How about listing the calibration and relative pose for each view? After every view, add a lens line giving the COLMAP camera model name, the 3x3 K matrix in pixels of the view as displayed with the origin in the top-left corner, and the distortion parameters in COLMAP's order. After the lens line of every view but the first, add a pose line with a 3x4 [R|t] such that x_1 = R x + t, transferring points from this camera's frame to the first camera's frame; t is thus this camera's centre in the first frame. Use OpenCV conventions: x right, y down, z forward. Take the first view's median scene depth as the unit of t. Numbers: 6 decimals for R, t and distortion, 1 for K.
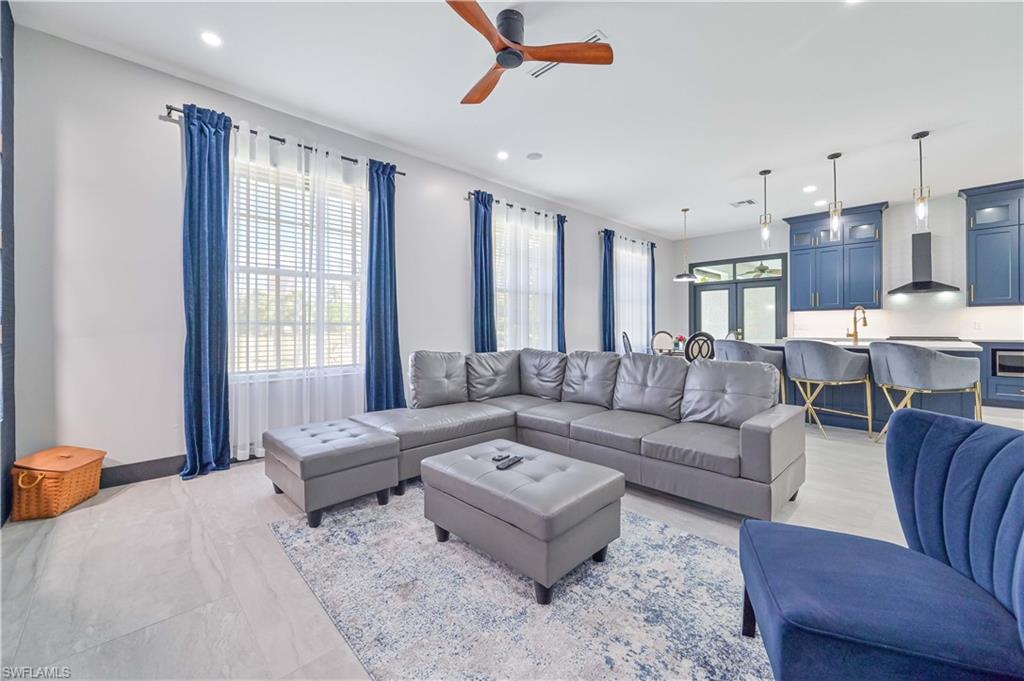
lens RADIAL K [[407.6, 0, 515.4], [0, 407.6, 323.8], [0, 0, 1]] dist [-0.000769, -0.000023]
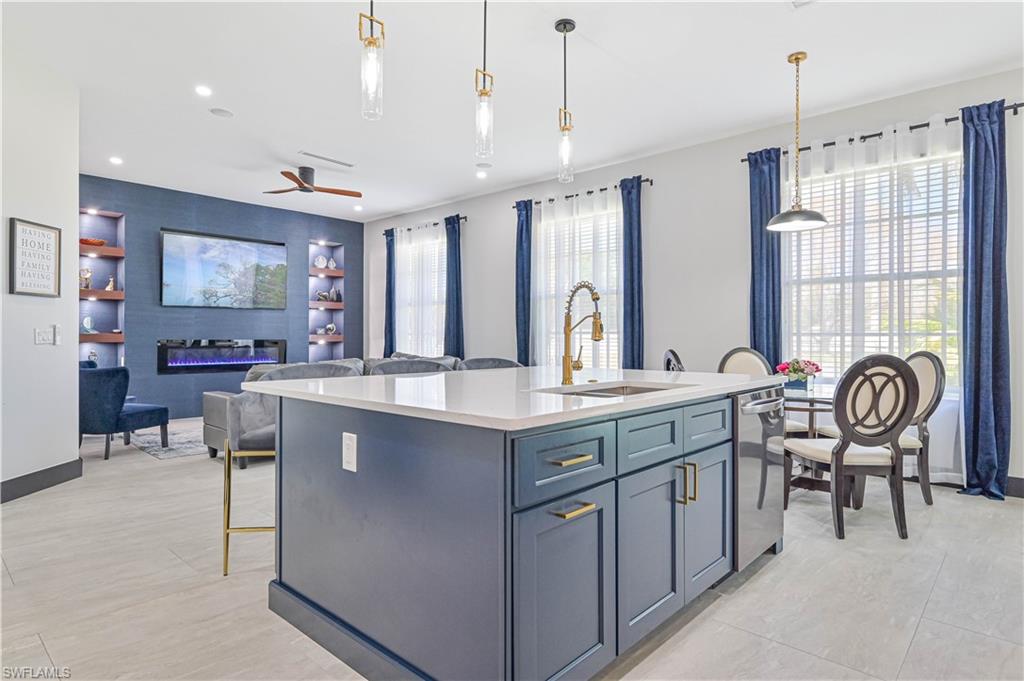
lens RADIAL K [[559.2, 0, 512.0], [0, 559.2, 340.5], [0, 0, 1]] dist [-0.006355, -0.001313]
pose [[0.052392, 0.011377, -0.998562, 1.003065], [0.004702, 0.999921, 0.011639, 0.000884], [0.998616, -0.005305, 0.052334, 0.705492]]
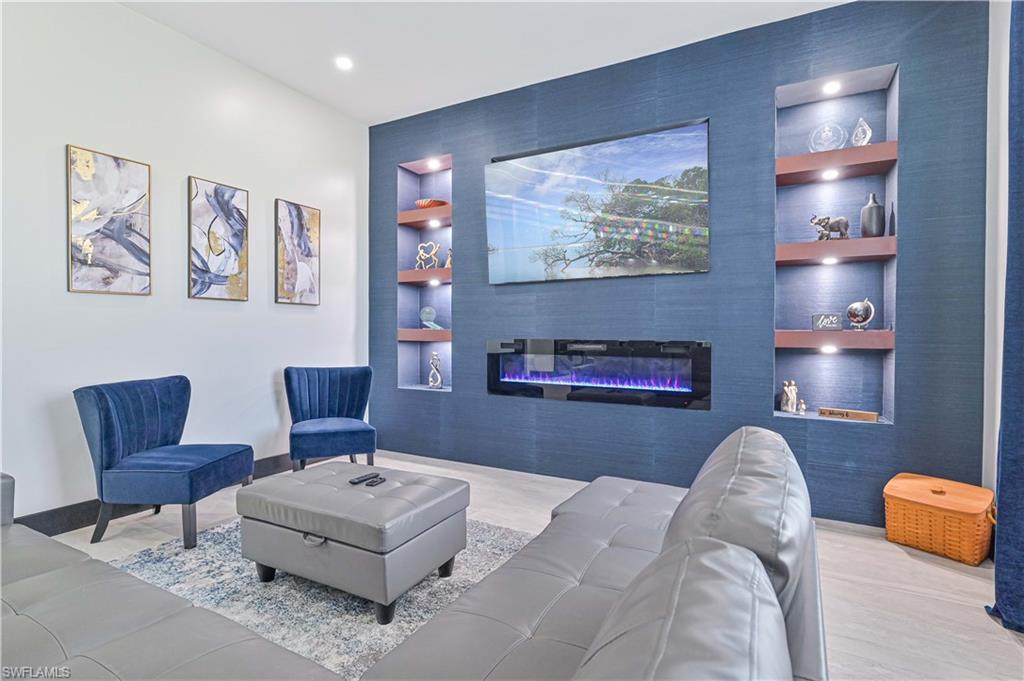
lens RADIAL K [[501.7, 0, 512.0], [0, 501.7, 340.5], [0, 0, 1]] dist [0.000734, -0.000076]
pose [[-0.957255, 0.005508, -0.289194, -0.002554], [0.003134, 0.999957, 0.008671, 0.005760], [0.289229, 0.007394, -0.957231, 0.672026]]
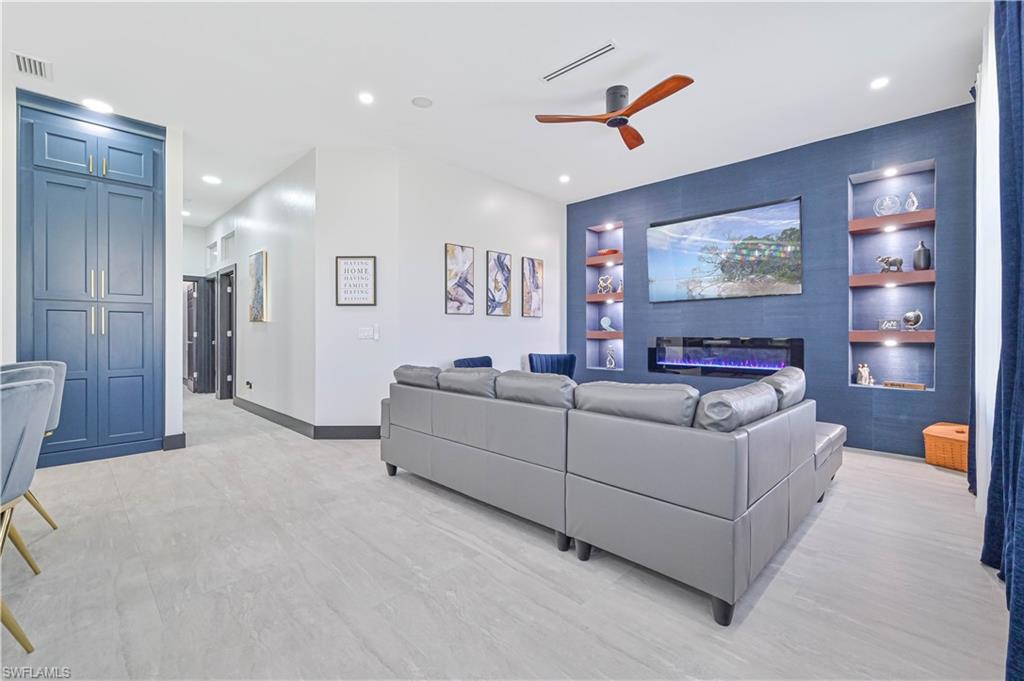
lens RADIAL K [[438.7, 0, 514.4], [0, 438.7, 332.2], [0, 0, 1]] dist [0.002306, 0.000309]
pose [[-0.999691, 0.004161, -0.024508, 0.132338], [0.004436, 0.999927, -0.011201, 0.007981], [0.024460, -0.011306, -0.999637, 0.927051]]
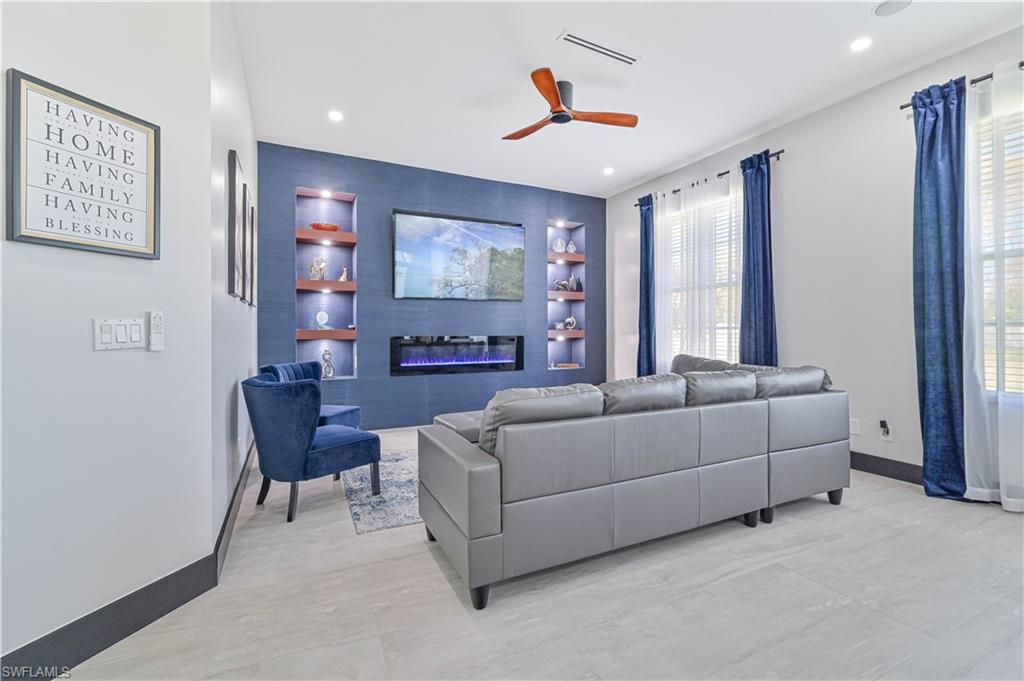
lens RADIAL K [[445.3, 0, 515.3], [0, 445.3, 329.9], [0, 0, 1]] dist [0.000231, -0.000147]
pose [[-0.307082, 0.001386, -0.951682, 0.523966], [0.010134, 0.999947, -0.001814, 0.001251], [0.951629, -0.010202, -0.307080, 0.503593]]
